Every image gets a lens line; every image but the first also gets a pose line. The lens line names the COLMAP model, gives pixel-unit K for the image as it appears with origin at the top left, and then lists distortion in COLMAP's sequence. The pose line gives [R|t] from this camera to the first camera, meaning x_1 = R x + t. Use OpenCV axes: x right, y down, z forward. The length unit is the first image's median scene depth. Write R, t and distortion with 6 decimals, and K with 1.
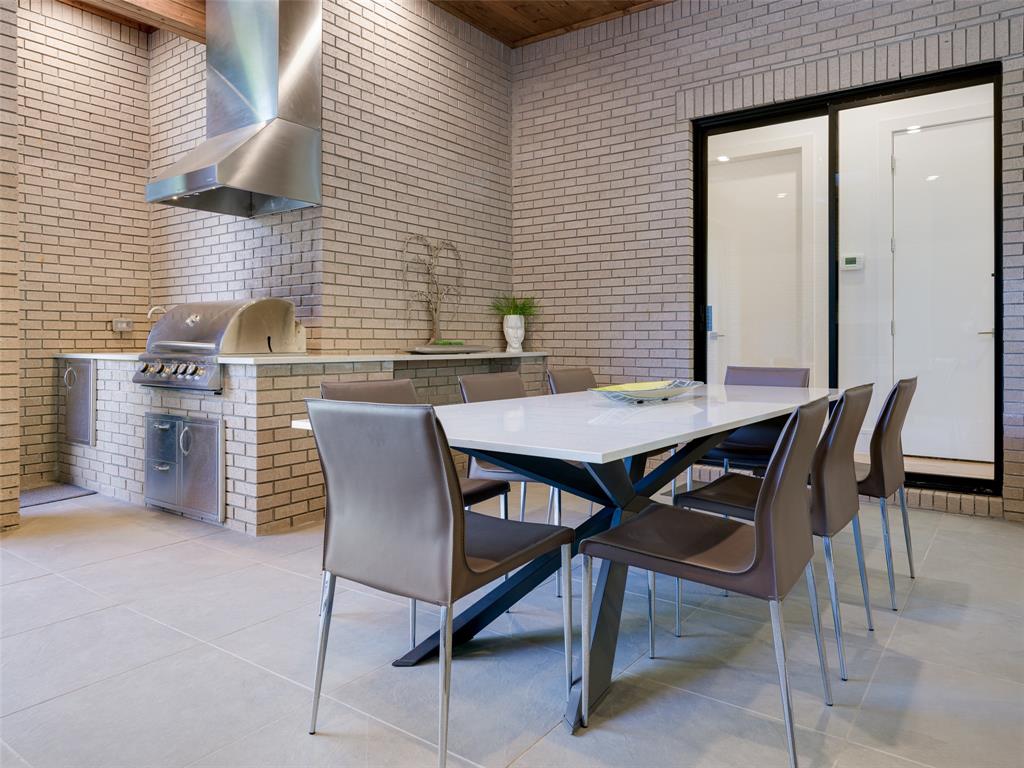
lens RADIAL K [[678.2, 0, 512.0], [0, 678.2, 384.0], [0, 0, 1]] dist [0.004411, 0.001258]
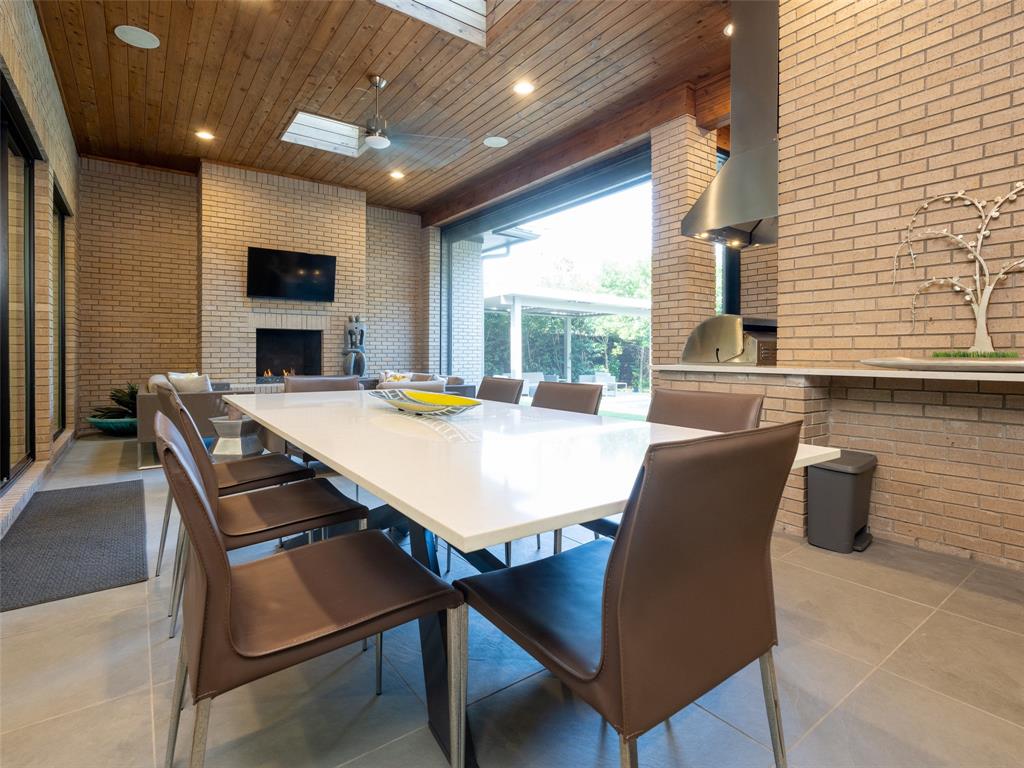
lens RADIAL K [[518.3, 0, 509.6], [0, 518.3, 358.9], [0, 0, 1]] dist [-0.000750, 0.000196]
pose [[-0.300476, 0.009569, -0.953741, 0.565452], [-0.059324, 0.997826, 0.028701, -0.052765], [0.951943, 0.065204, -0.299255, 0.872860]]
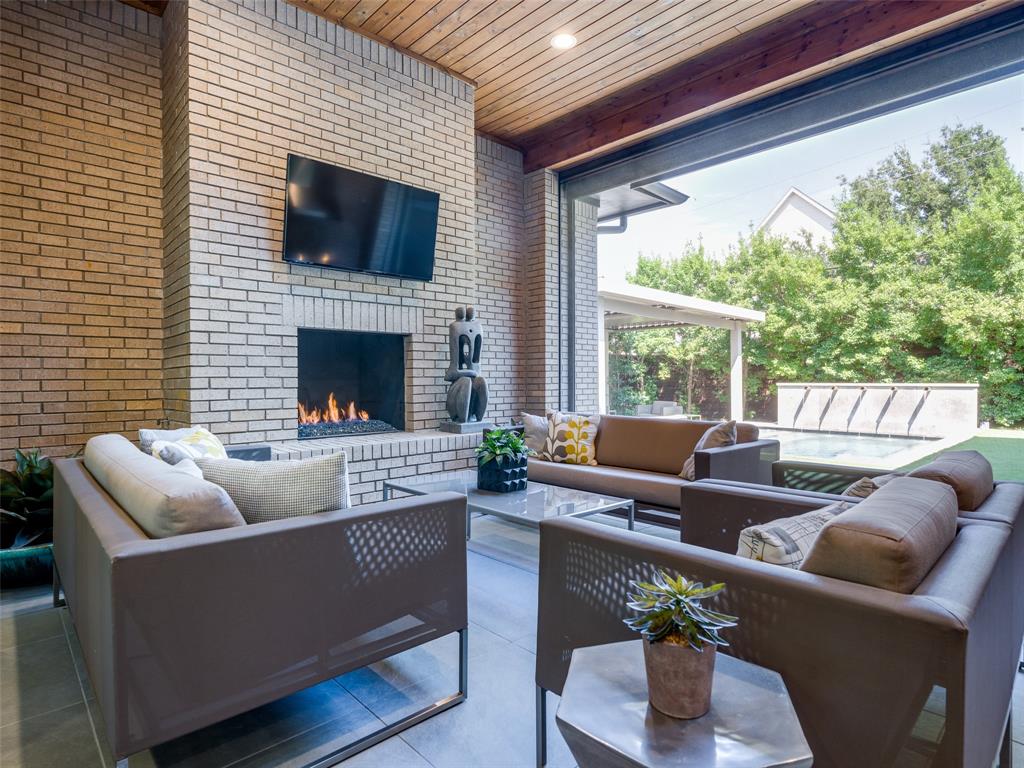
lens RADIAL K [[564.3, 0, 512.0], [0, 564.3, 384.0], [0, 0, 1]] dist [-0.003129, 0.000734]
pose [[-0.184483, 0.012746, -0.982753, 0.440477], [-0.056807, 0.998106, 0.023609, -0.041965], [0.981193, 0.060182, -0.183409, 0.690484]]
